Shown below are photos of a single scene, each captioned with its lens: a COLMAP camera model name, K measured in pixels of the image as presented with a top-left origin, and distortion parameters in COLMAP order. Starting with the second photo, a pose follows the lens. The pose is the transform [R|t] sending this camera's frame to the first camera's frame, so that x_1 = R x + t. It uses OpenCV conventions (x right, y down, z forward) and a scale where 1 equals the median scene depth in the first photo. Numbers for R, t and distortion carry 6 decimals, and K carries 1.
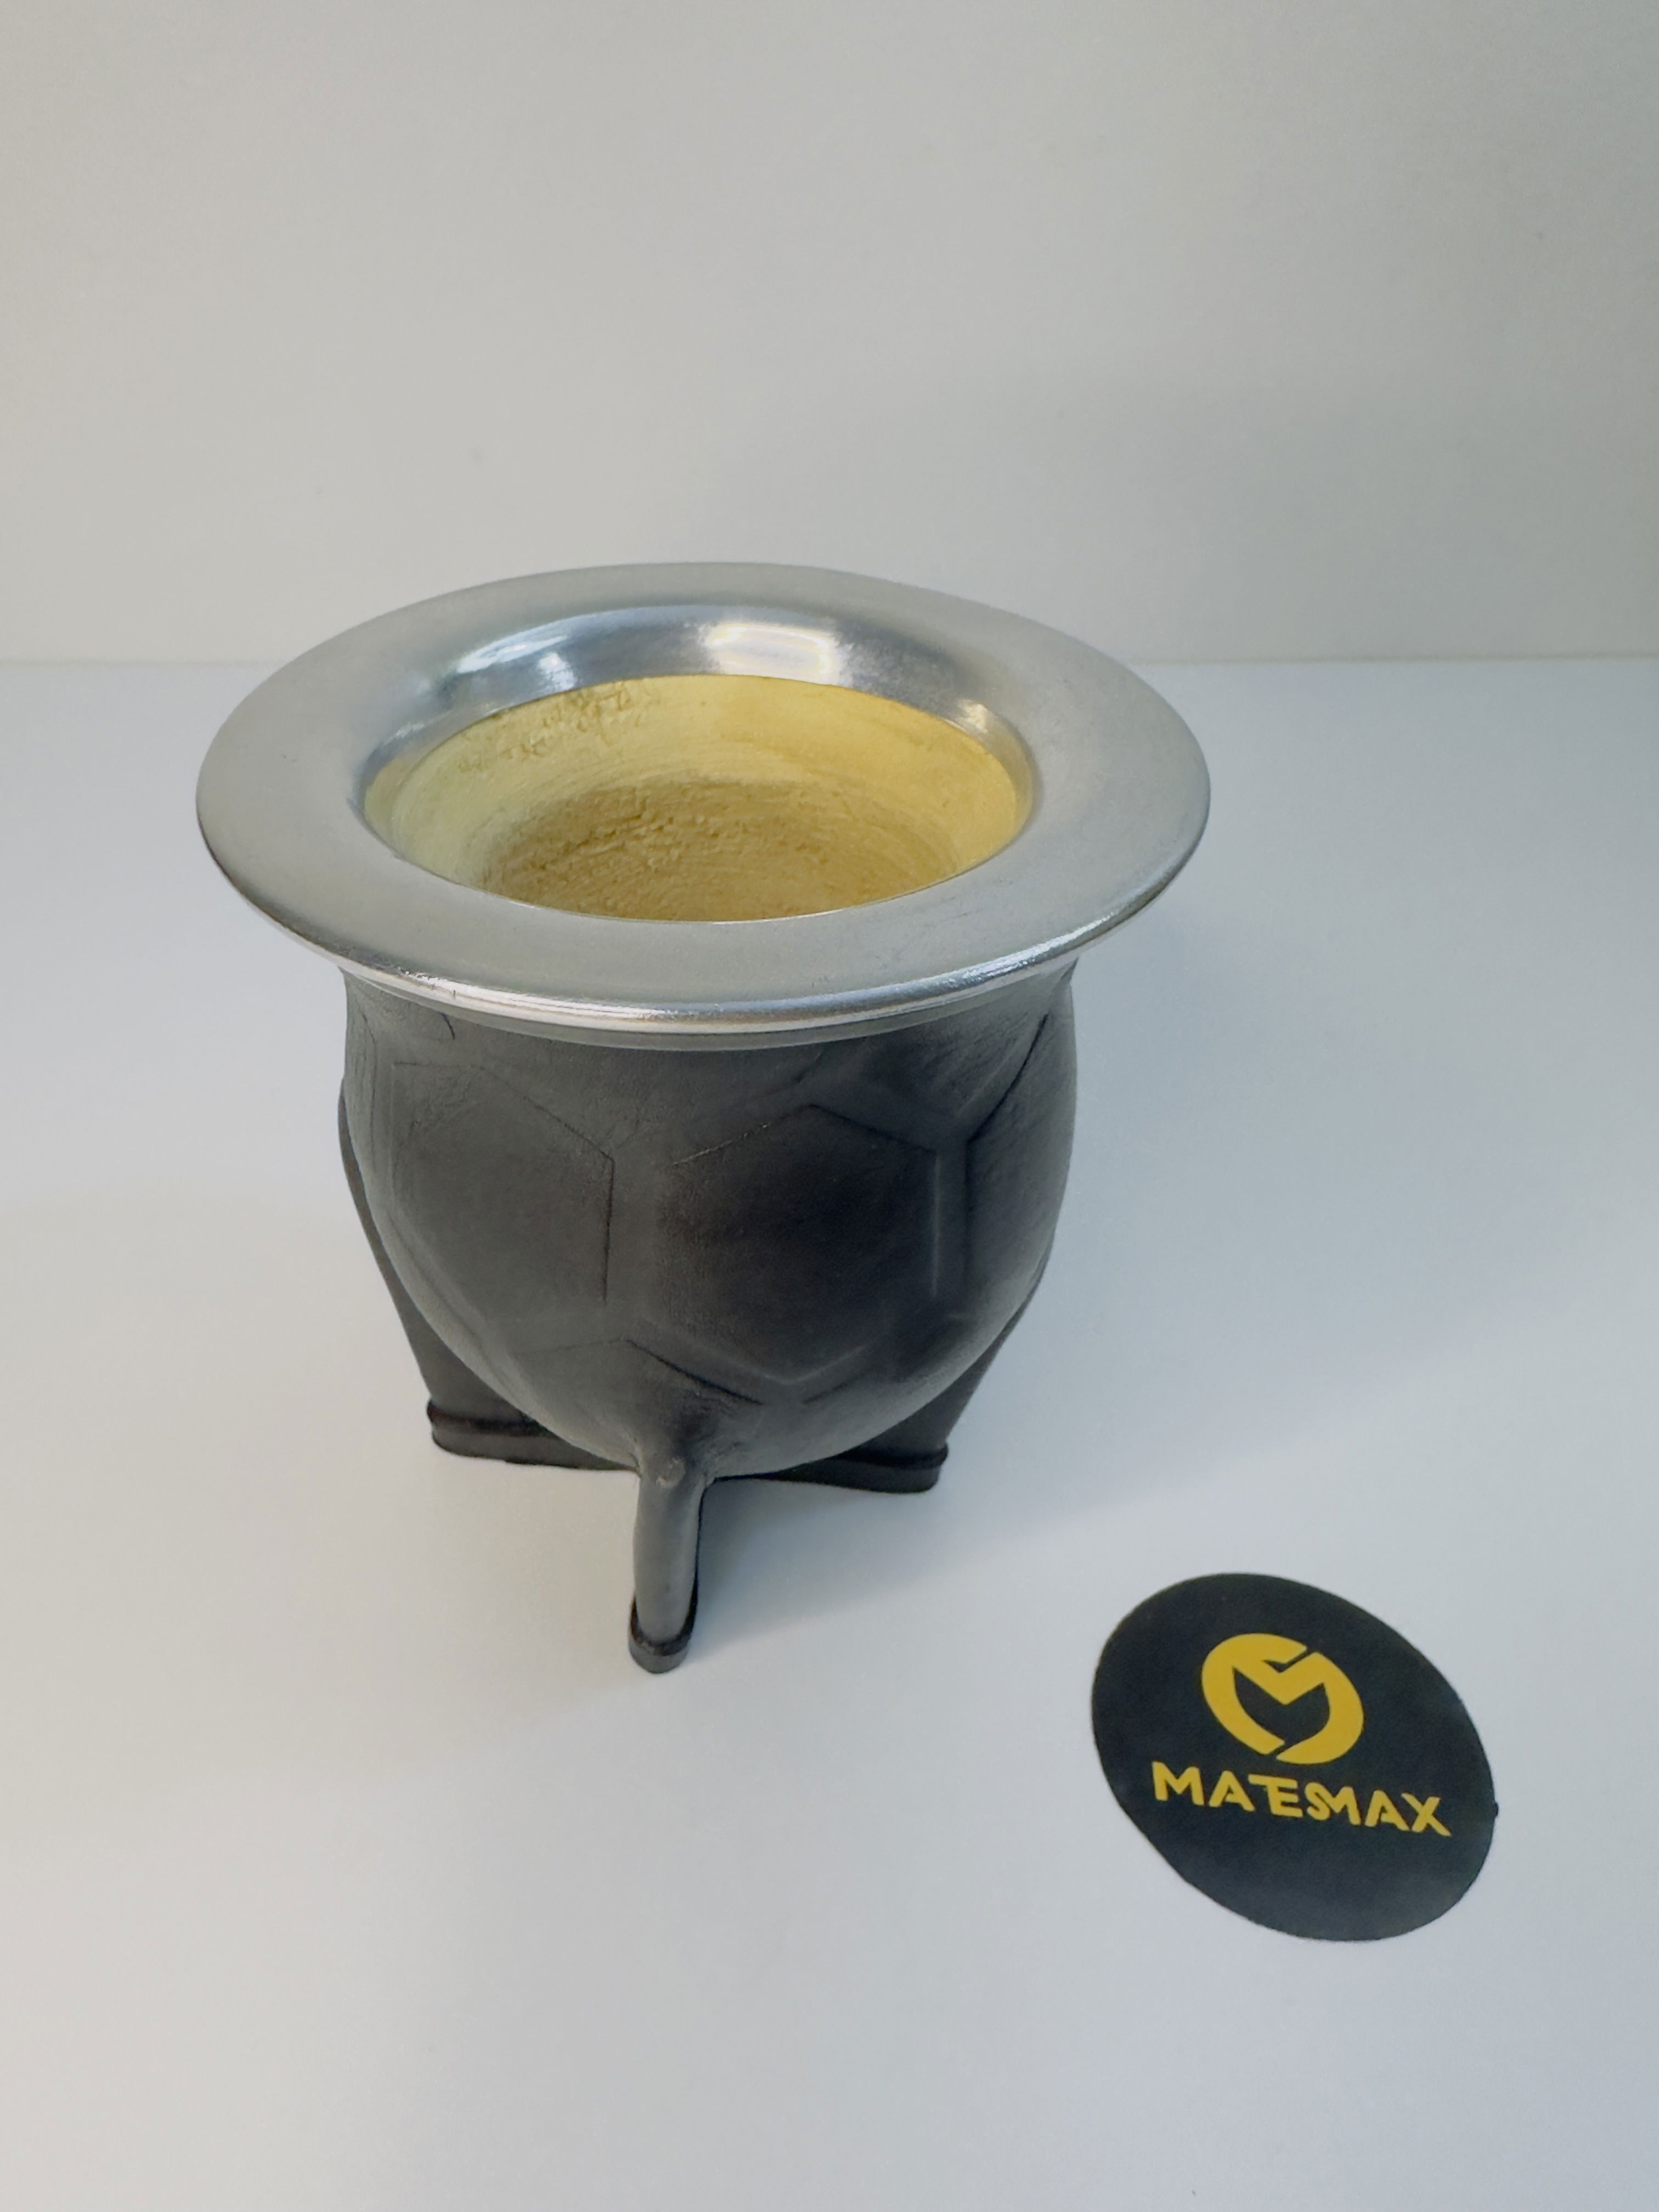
lens RADIAL K [[1584.7, 0, 830.4], [0, 1584.7, 1101.0], [0, 0, 1]] dist [-0.019895, 0.008589]
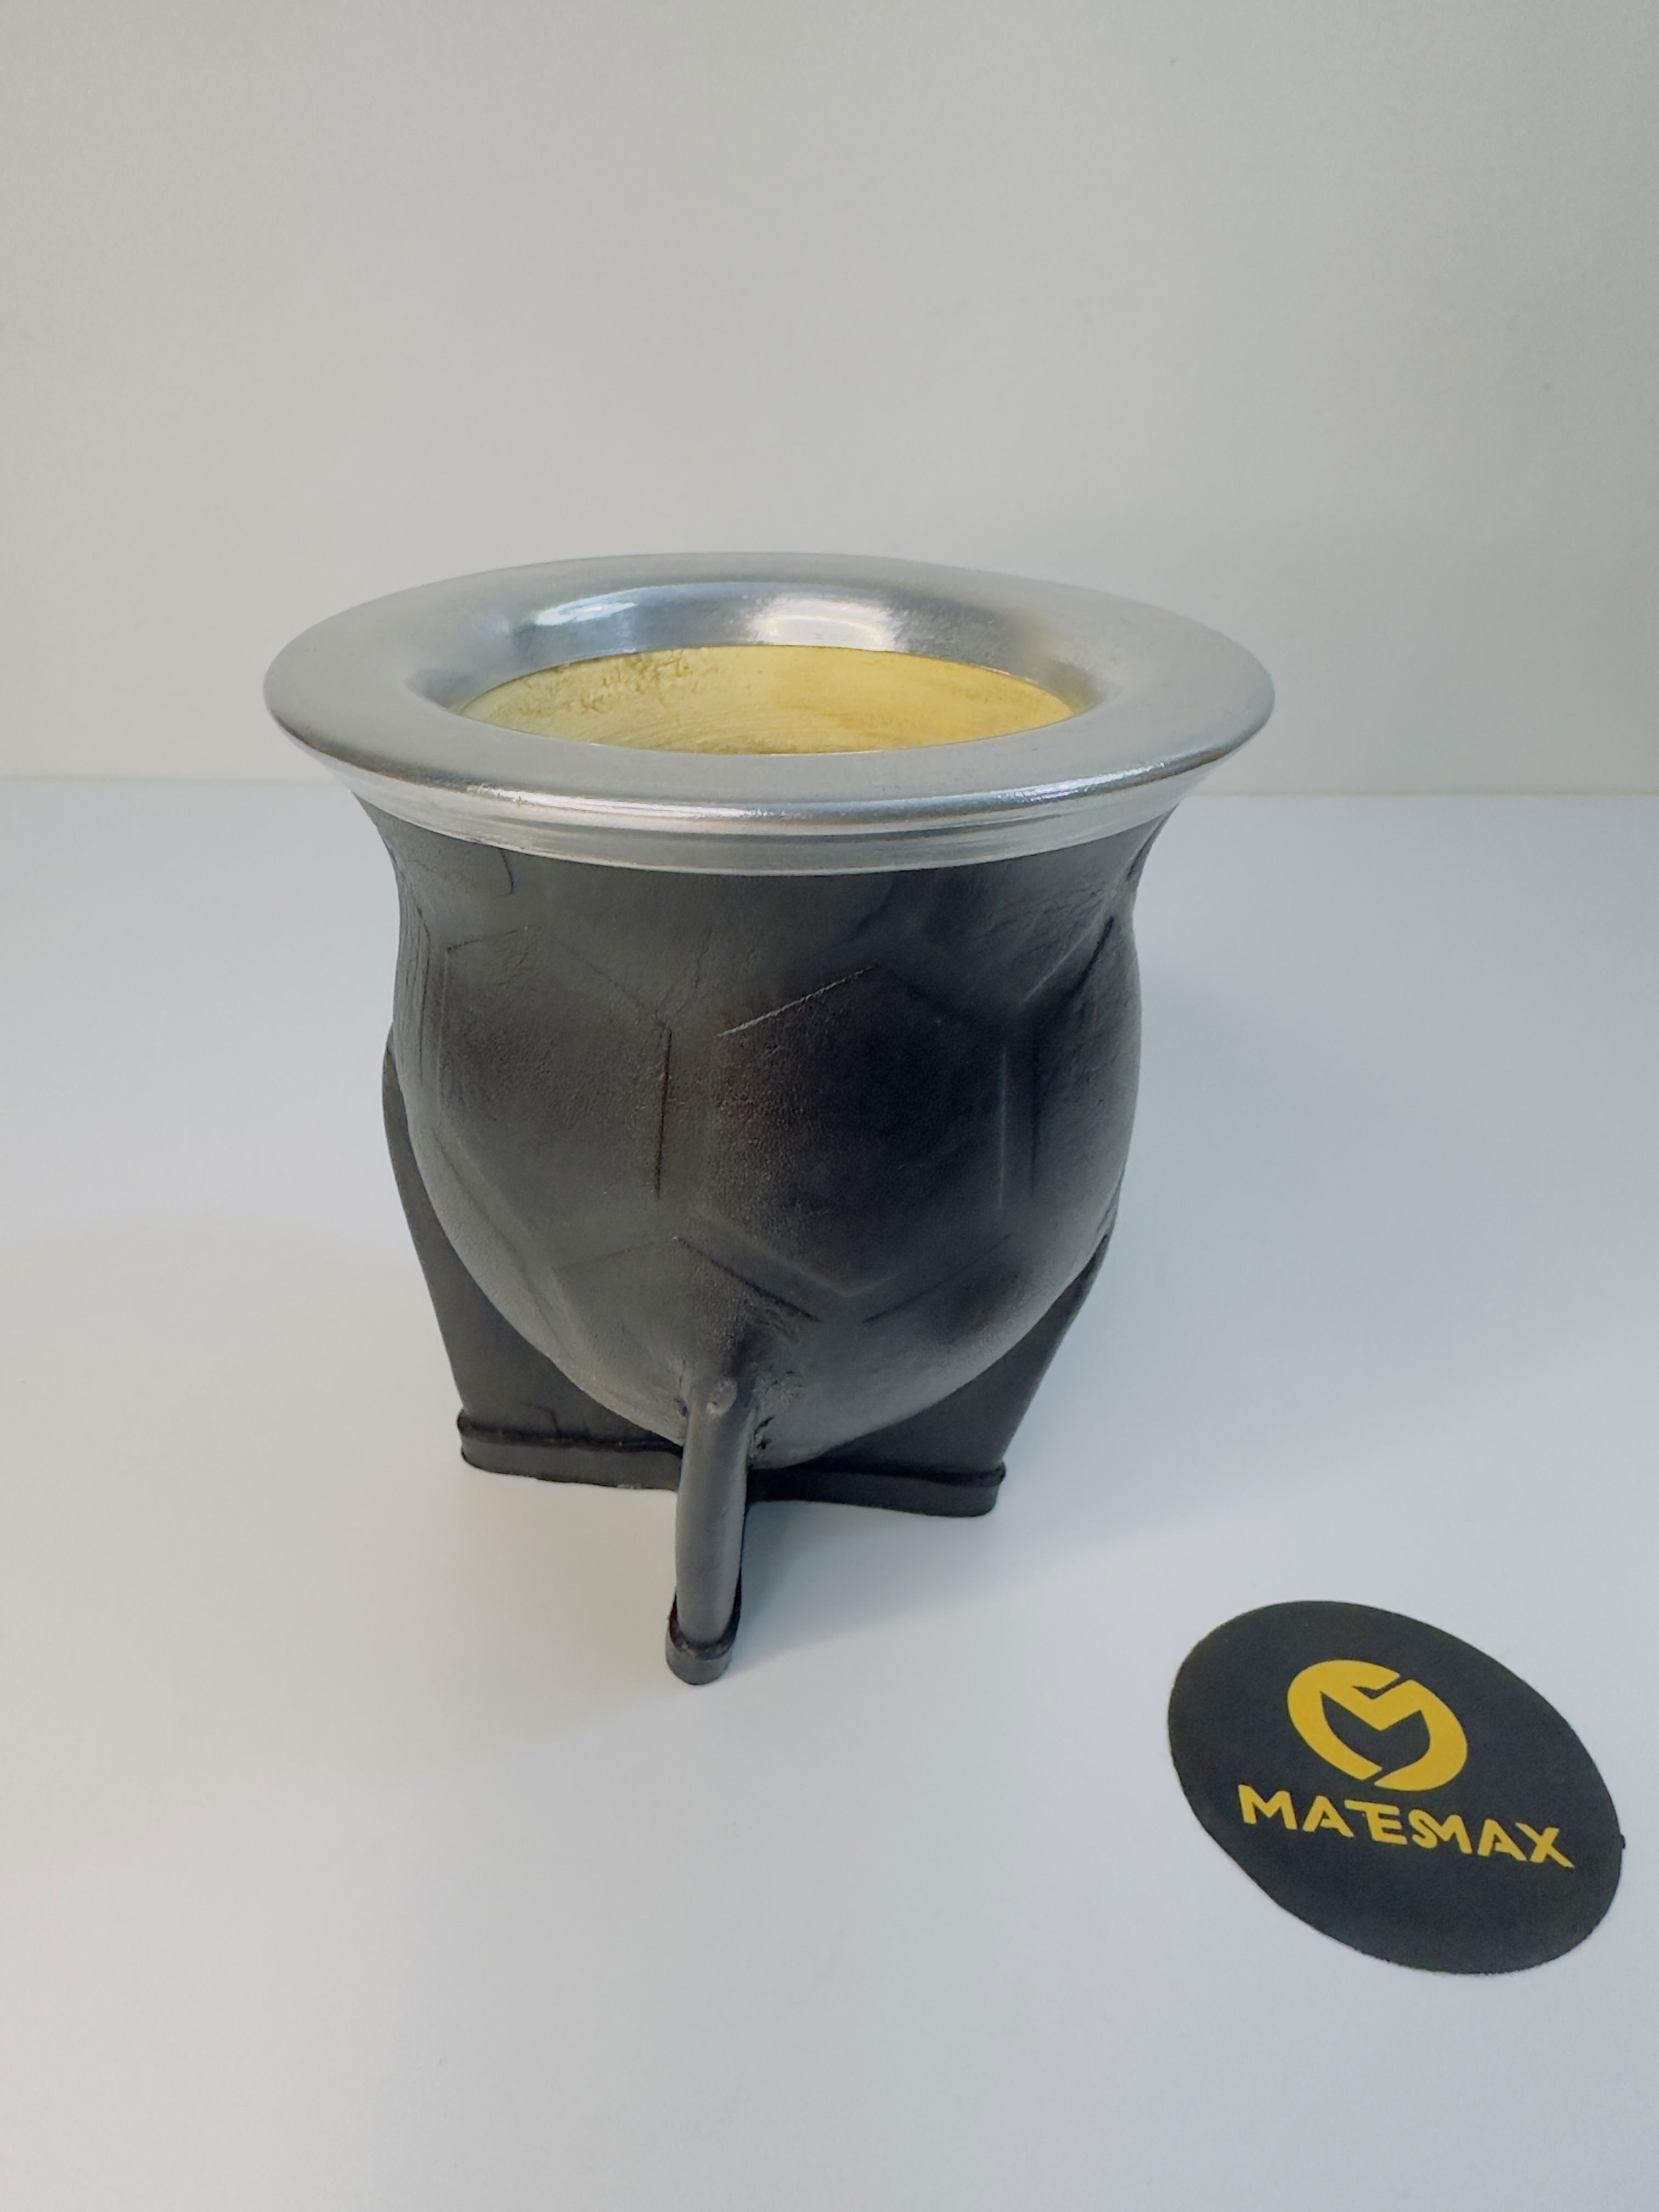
lens RADIAL K [[1584.7, 0, 823.5], [0, 1584.7, 1089.8], [0, 0, 1]] dist [-0.019895, 0.008589]
pose [[0.999737, 0.002123, -0.022855, -0.016406], [-0.005342, 0.989891, -0.141732, 0.160265], [0.022323, 0.141817, 0.989641, 0.037637]]
